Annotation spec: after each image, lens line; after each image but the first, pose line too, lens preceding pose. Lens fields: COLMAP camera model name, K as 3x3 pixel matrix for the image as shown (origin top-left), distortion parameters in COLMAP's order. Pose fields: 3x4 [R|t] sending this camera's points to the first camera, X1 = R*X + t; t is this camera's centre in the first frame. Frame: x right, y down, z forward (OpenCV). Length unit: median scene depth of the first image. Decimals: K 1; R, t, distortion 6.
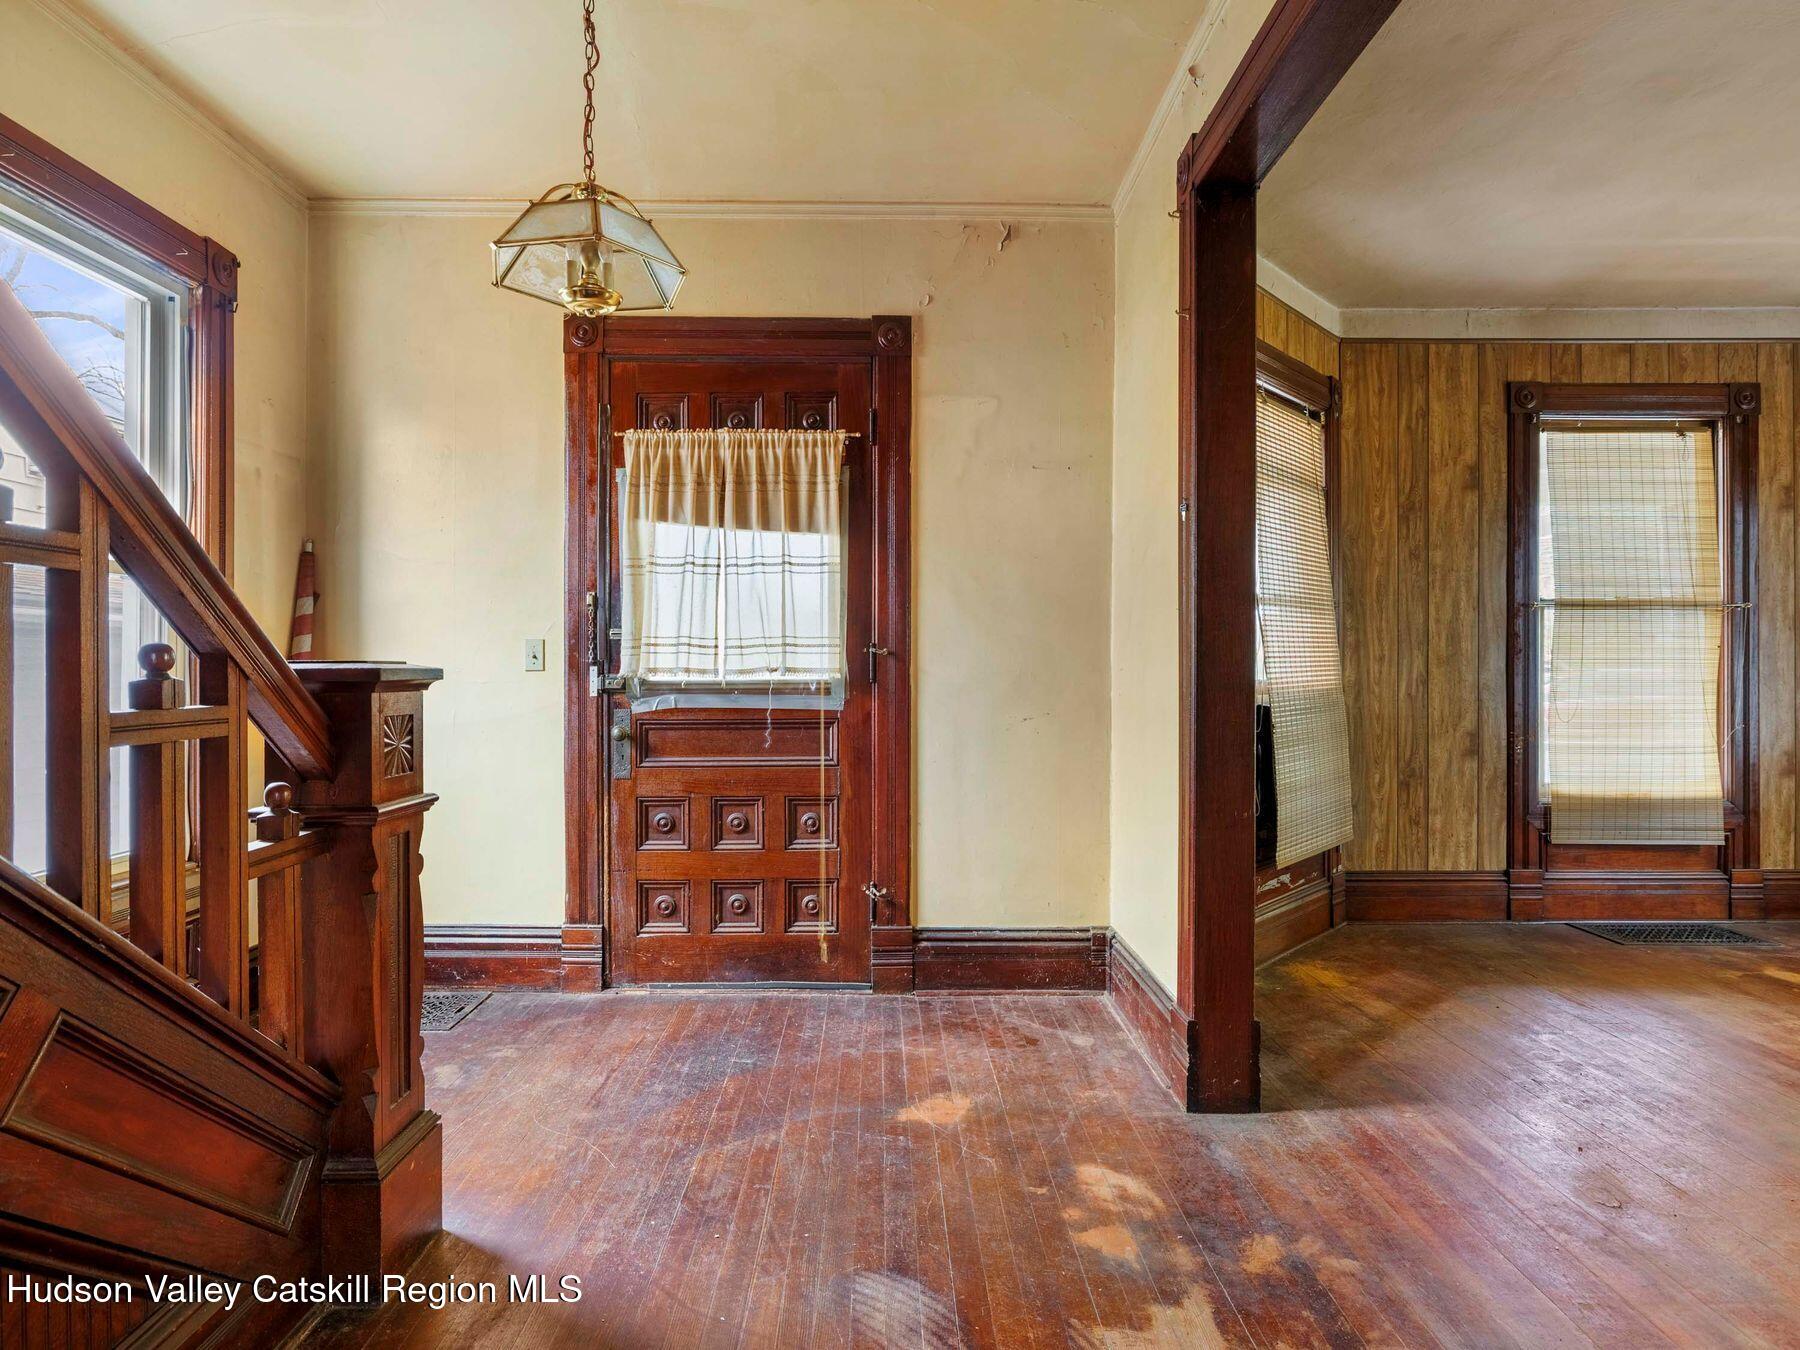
lens RADIAL K [[954.3, 0, 927.0], [0, 954.3, 672.1], [0, 0, 1]] dist [-0.003122, 0.001186]
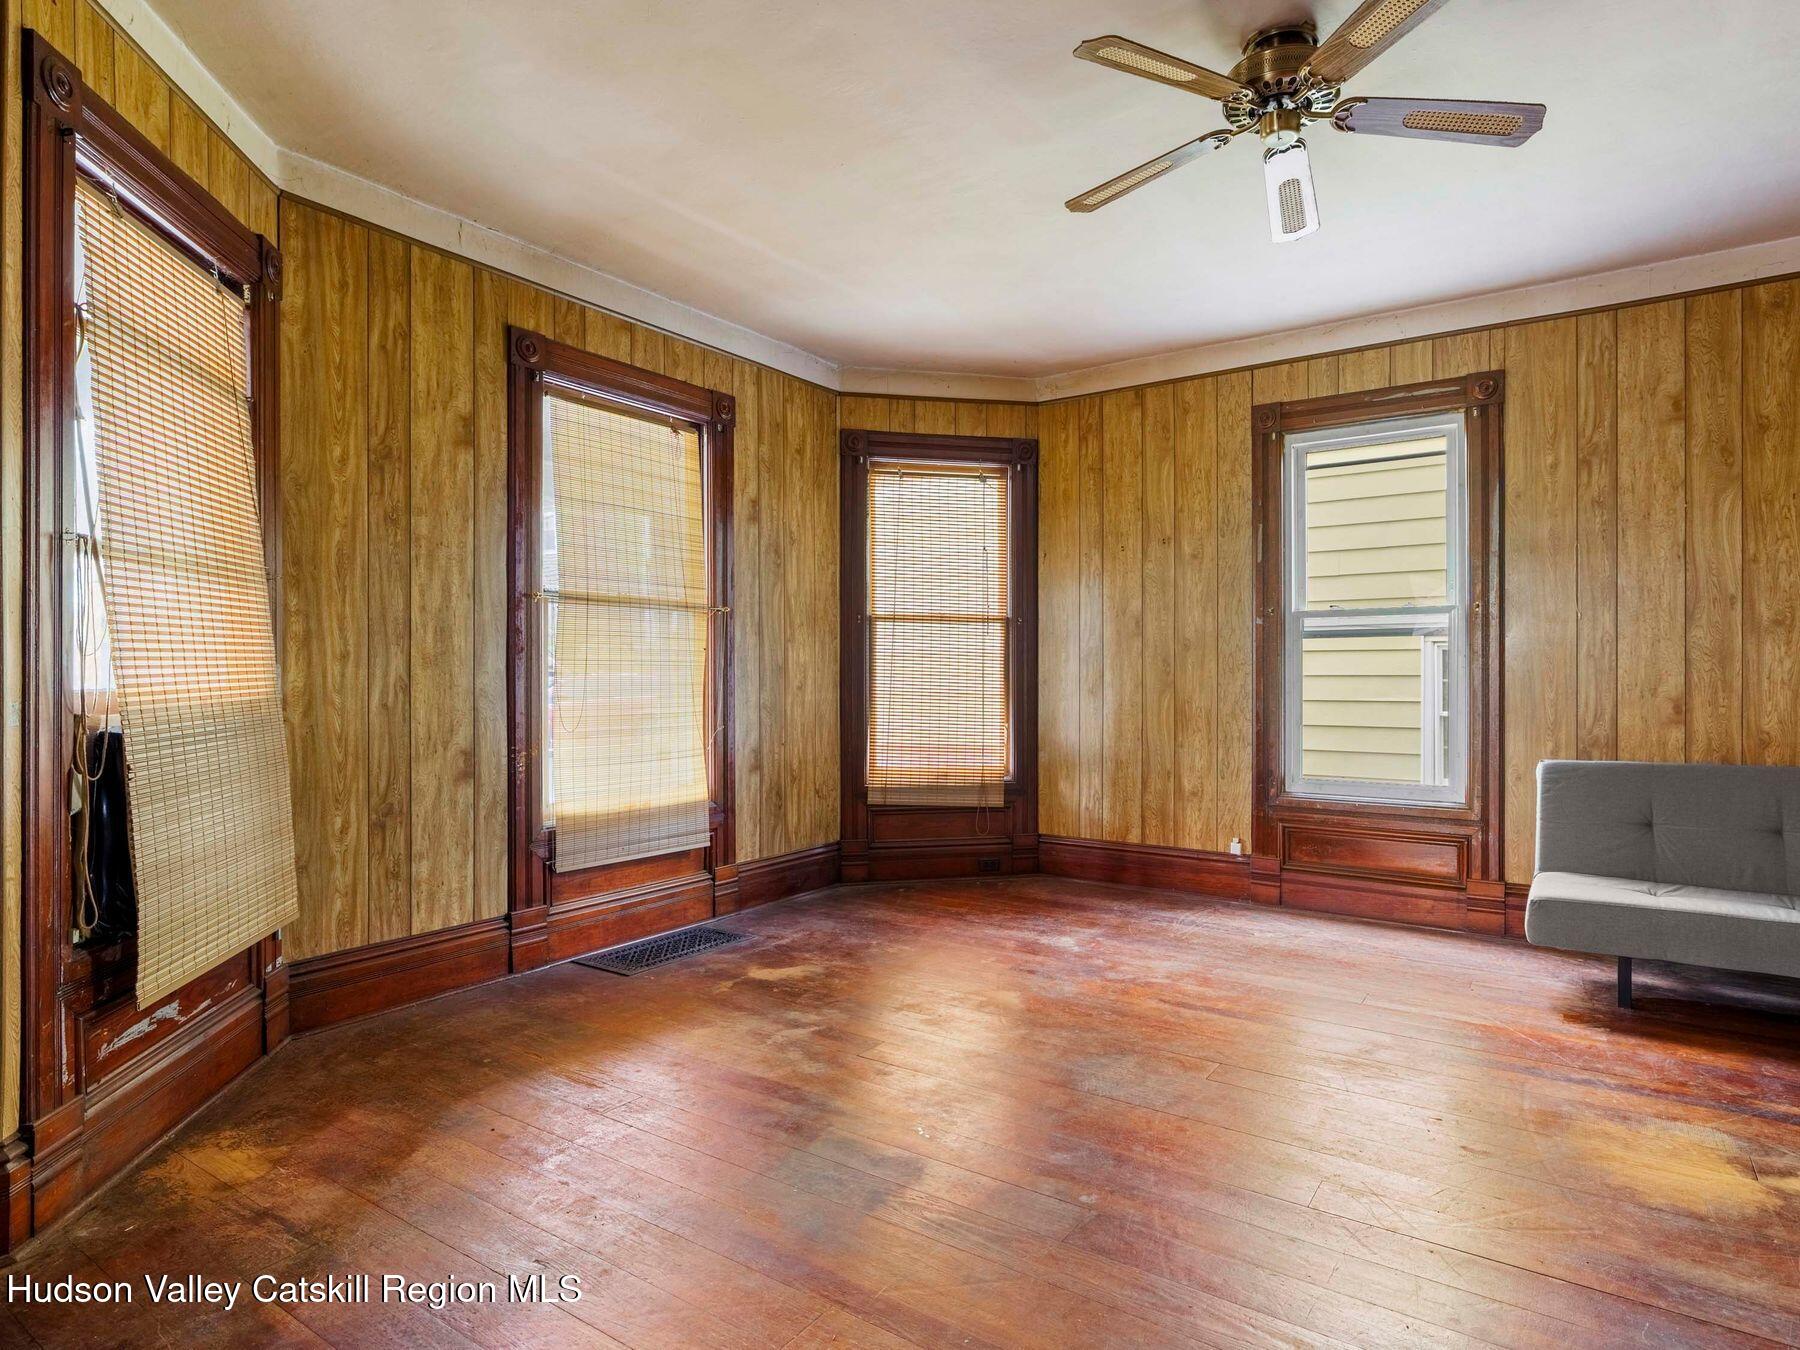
lens RADIAL K [[954.3, 0, 927.0], [0, 954.3, 672.1], [0, 0, 1]] dist [-0.003122, 0.001186]
pose [[0.579028, 0.000586, 0.815308, 0.144345], [0.003571, 0.999988, -0.003255, 0.001621], [-0.815300, 0.004796, 0.579019, 0.223850]]
